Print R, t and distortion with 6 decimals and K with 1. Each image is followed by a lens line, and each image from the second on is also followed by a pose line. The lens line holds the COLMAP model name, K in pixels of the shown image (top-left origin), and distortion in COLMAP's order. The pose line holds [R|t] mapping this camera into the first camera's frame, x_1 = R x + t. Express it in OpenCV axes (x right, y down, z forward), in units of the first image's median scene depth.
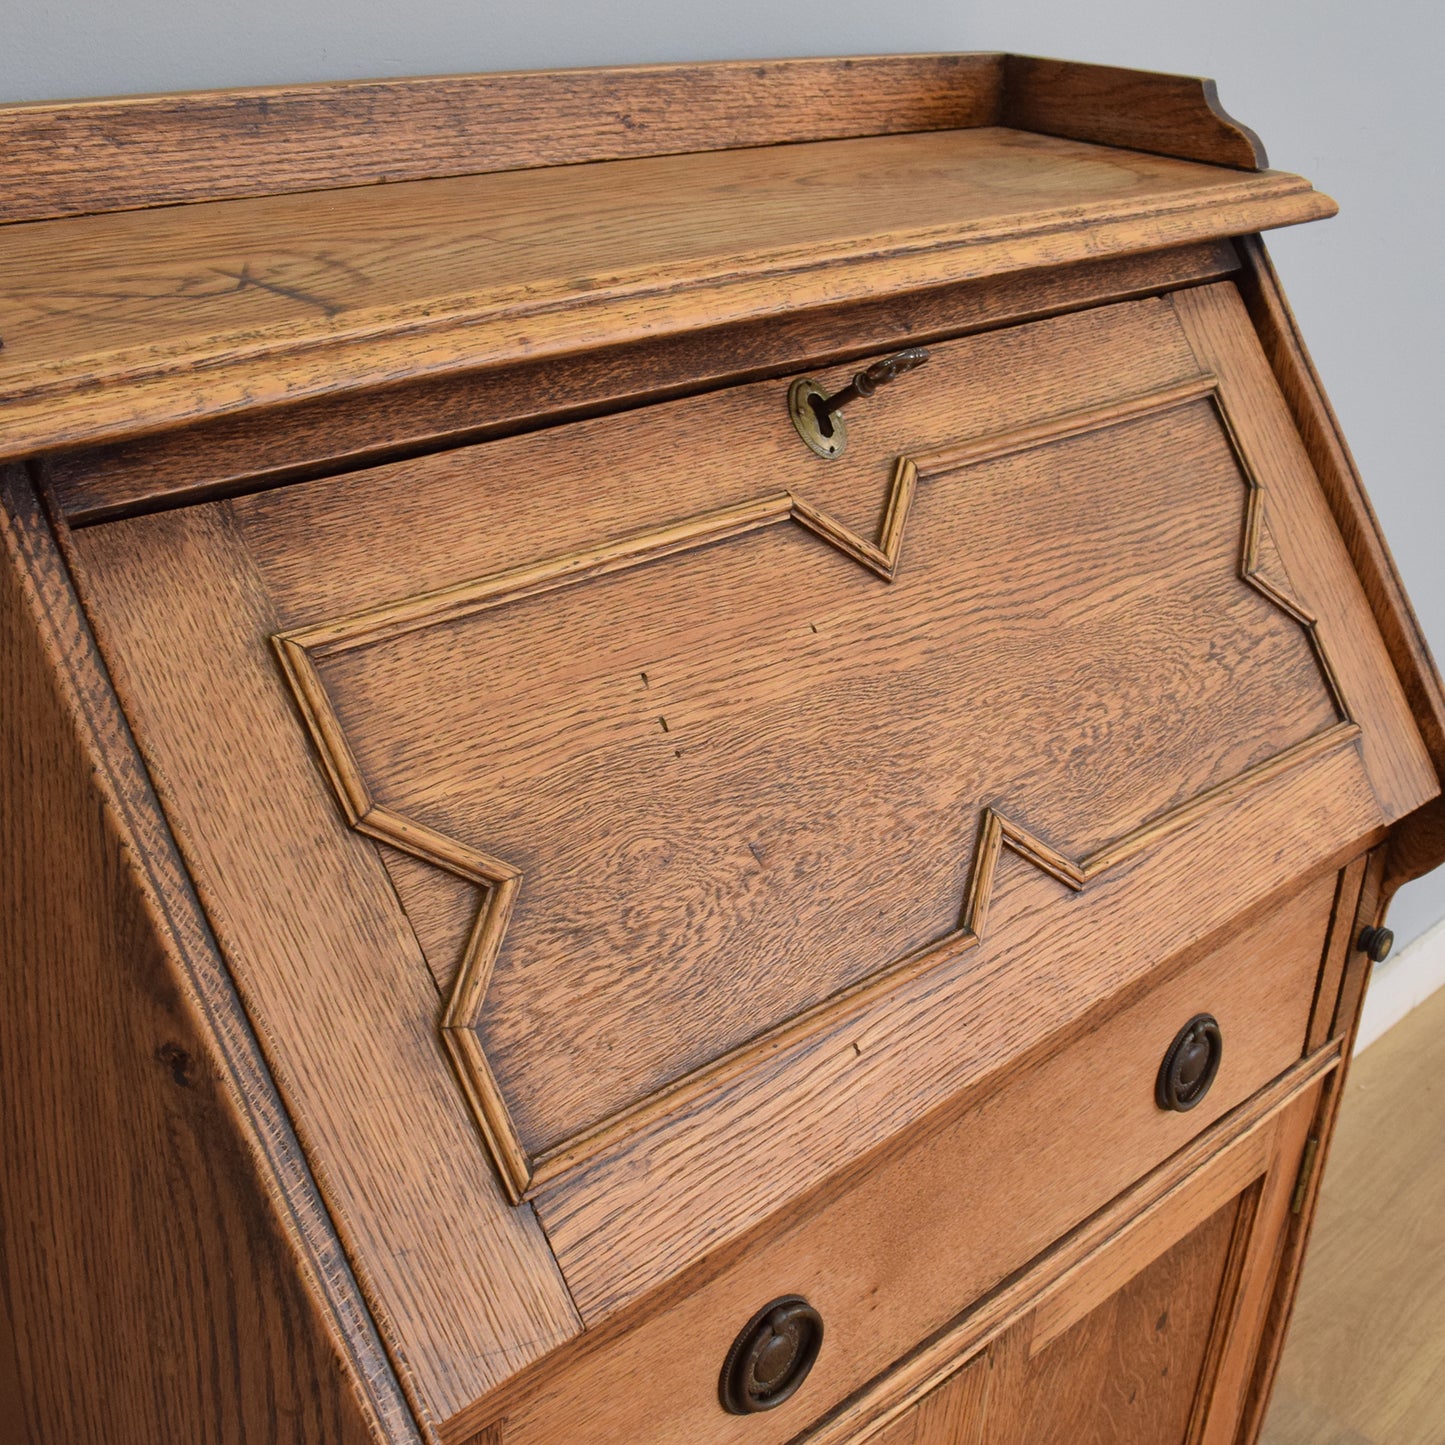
lens RADIAL K [[1962.1, 0, 776.4], [0, 1962.1, 833.8], [0, 0, 1]] dist [-0.100976, 0.010681]
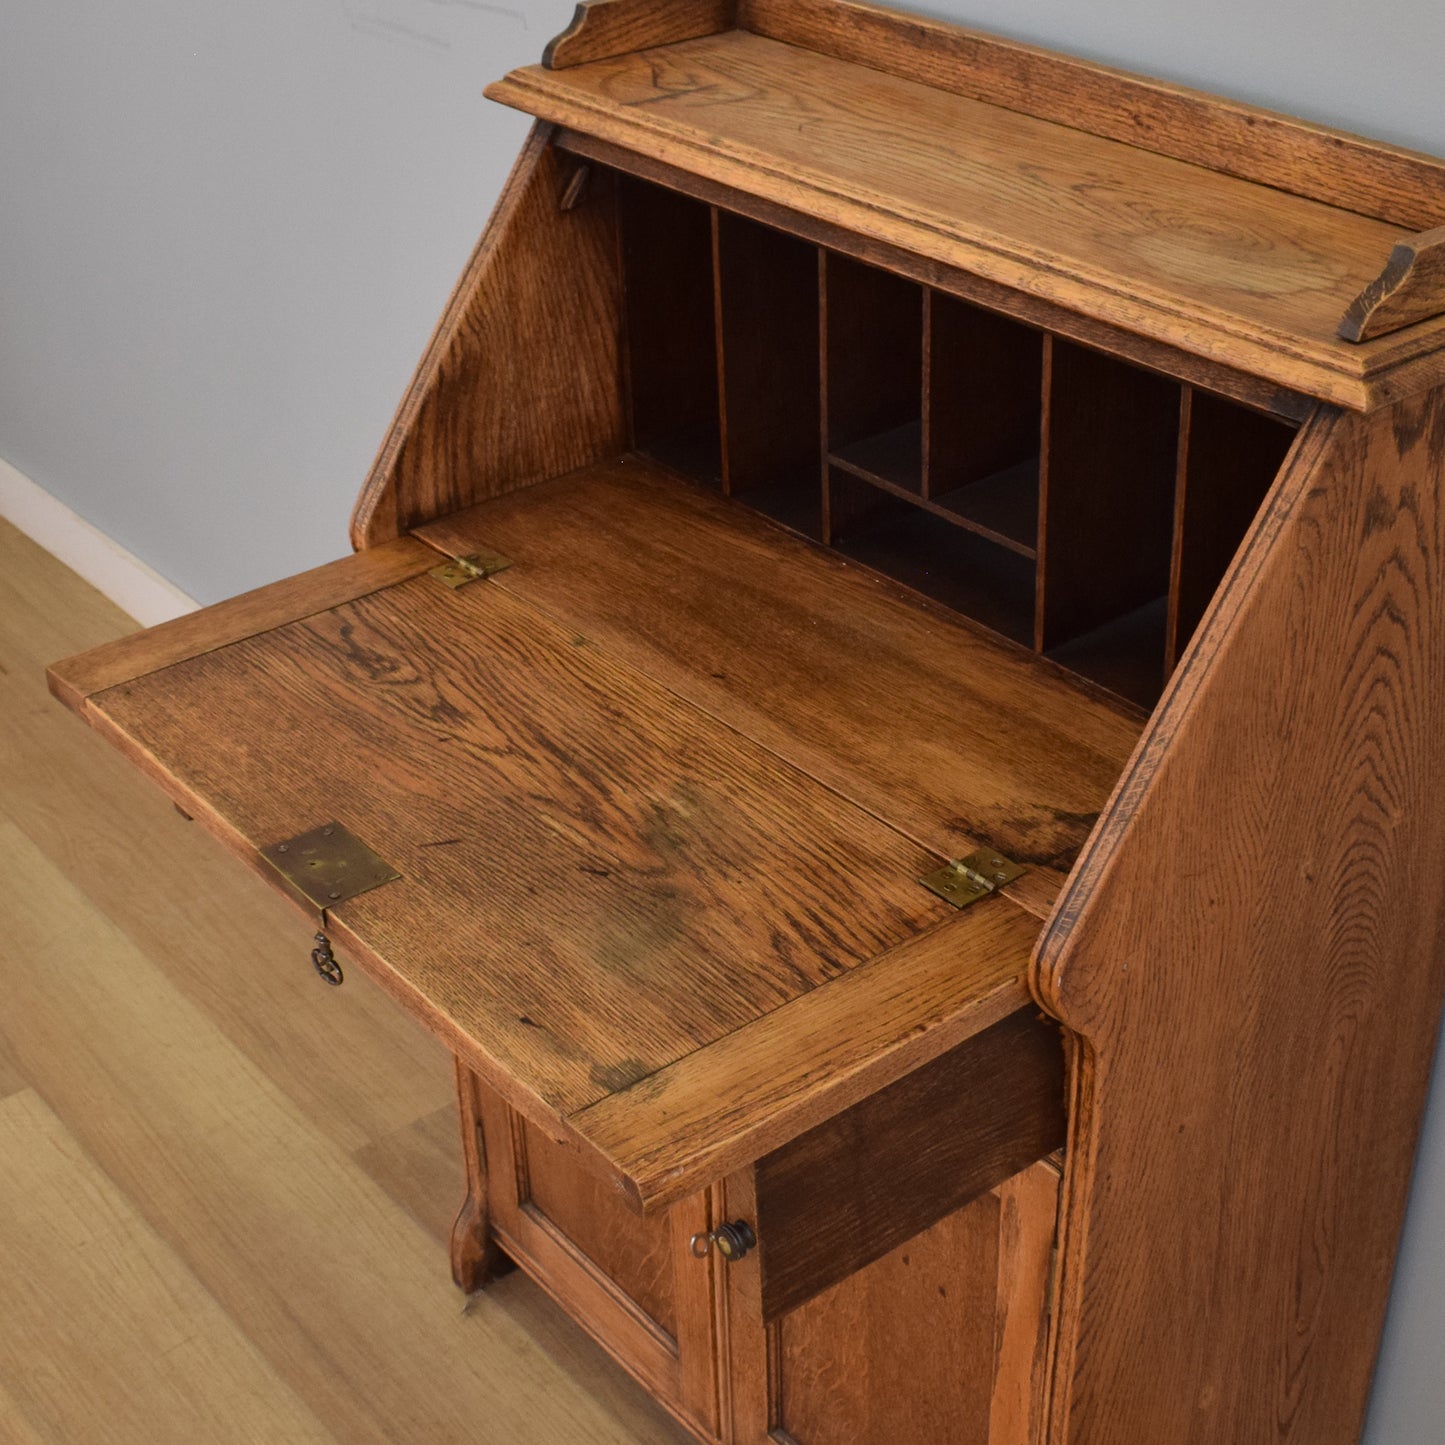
lens RADIAL K [[2311.4, 0, 723.3], [0, 2311.4, 783.3], [0, 0, 1]] dist [-0.087526, -0.045390]
pose [[-0.148056, 0.473081, -0.868490, 1.736418], [-0.447819, 0.750912, 0.485376, -0.739490], [0.881781, 0.460789, 0.100678, 0.891504]]
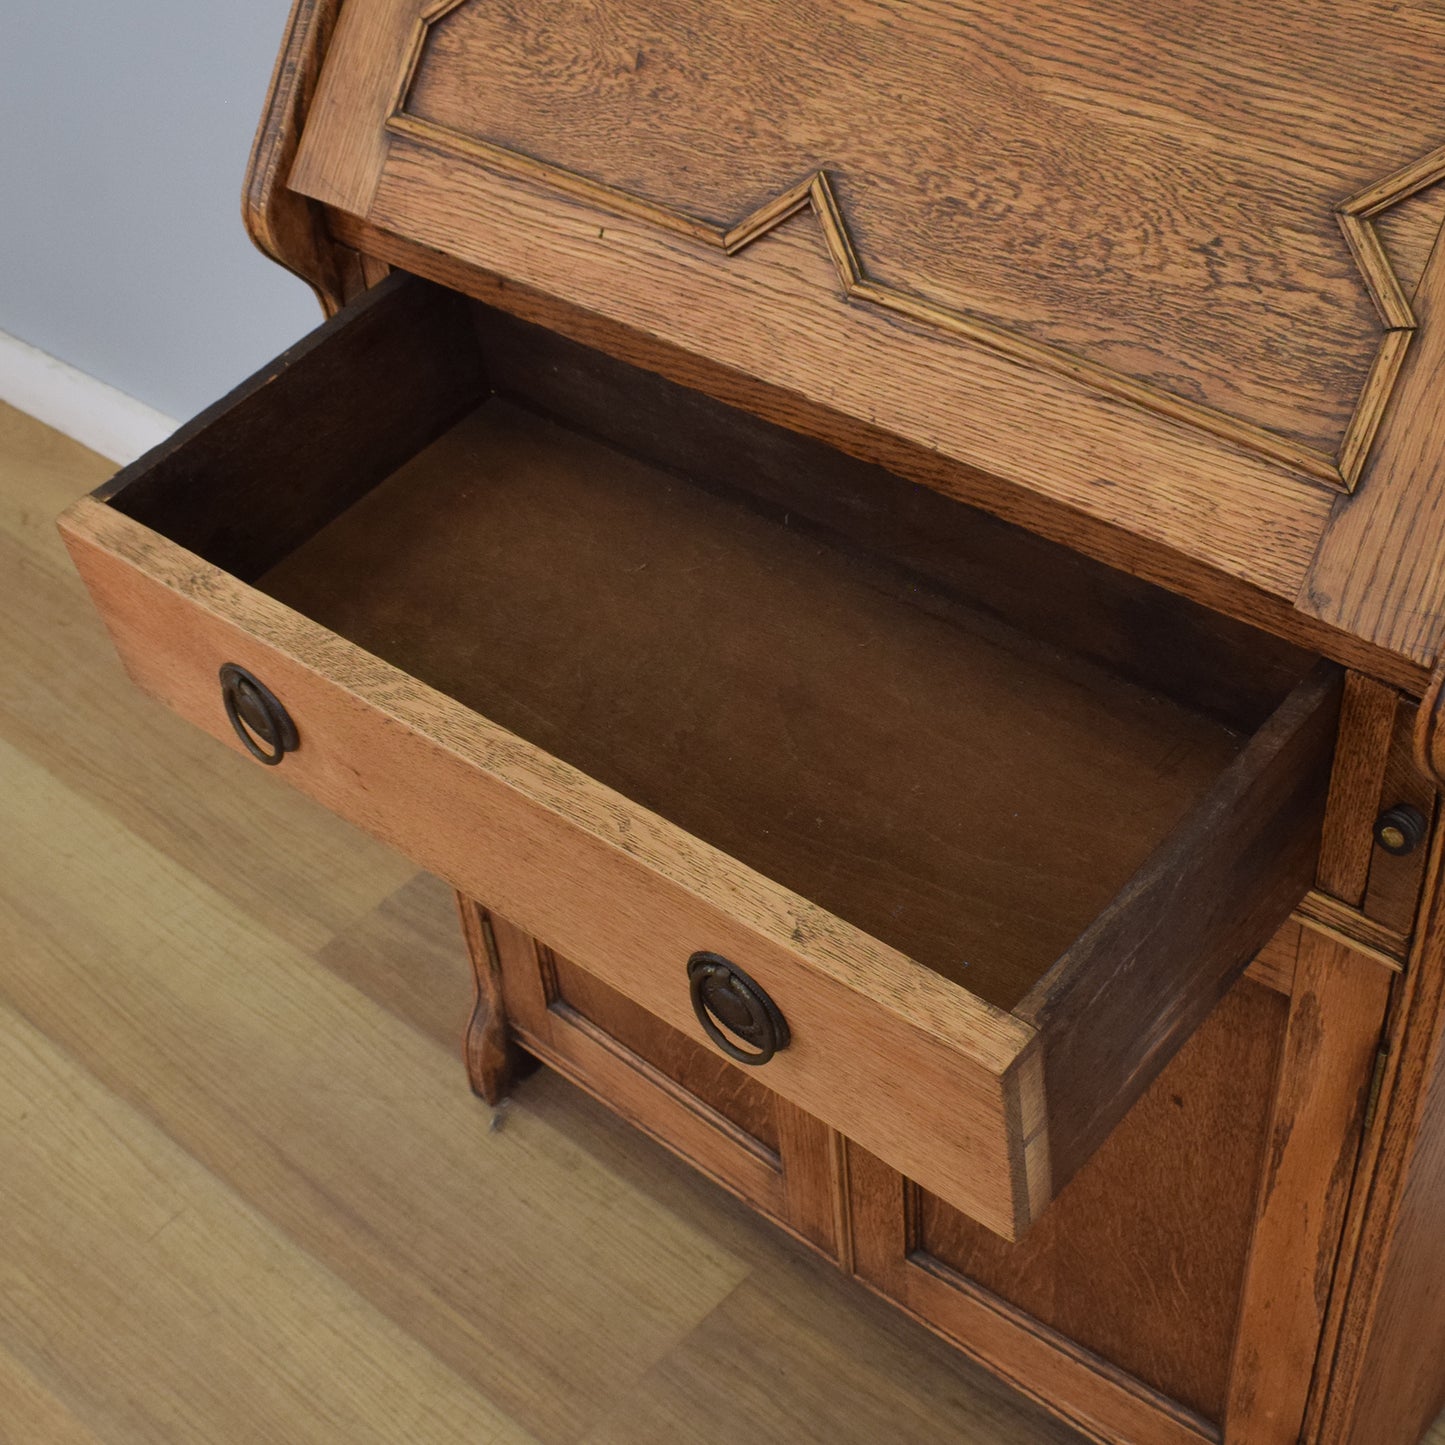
lens RADIAL K [[2177.5, 0, 721.3], [0, 2177.5, 784.2], [0, 0, 1]] dist [-0.101183, 0.009590]
pose [[0.013392, 0.627796, -0.778263, 1.236971], [-0.394955, 0.718364, 0.572681, -0.426851], [0.918603, 0.299710, 0.257572, 0.735770]]
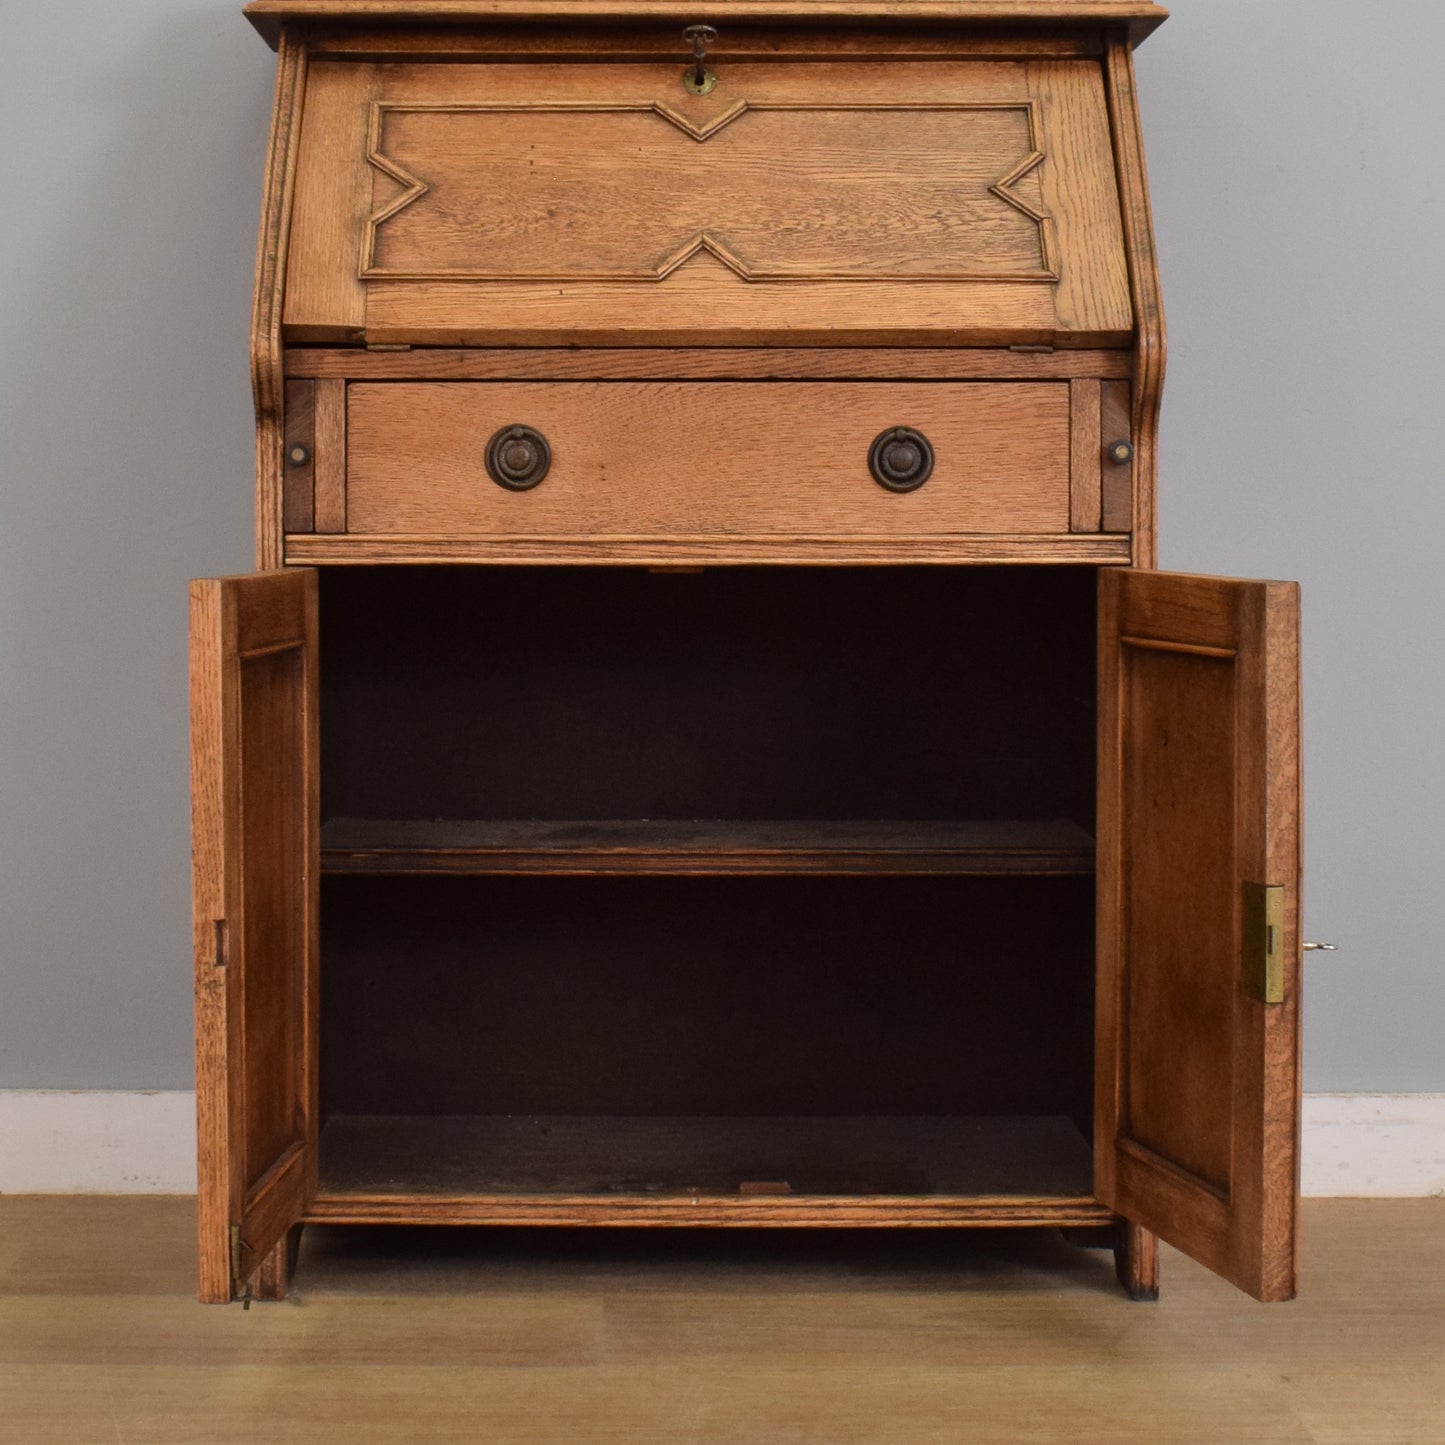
lens RADIAL K [[3033.9, 0, 671.2], [0, 3033.9, 612.5], [0, 0, 1]] dist [-0.073220, -0.209350]
pose [[0.685719, -0.033664, -0.727087, 2.271390], [-0.301313, 0.896189, -0.325663, 1.321258], [0.662570, 0.442394, 0.604390, -0.690799]]
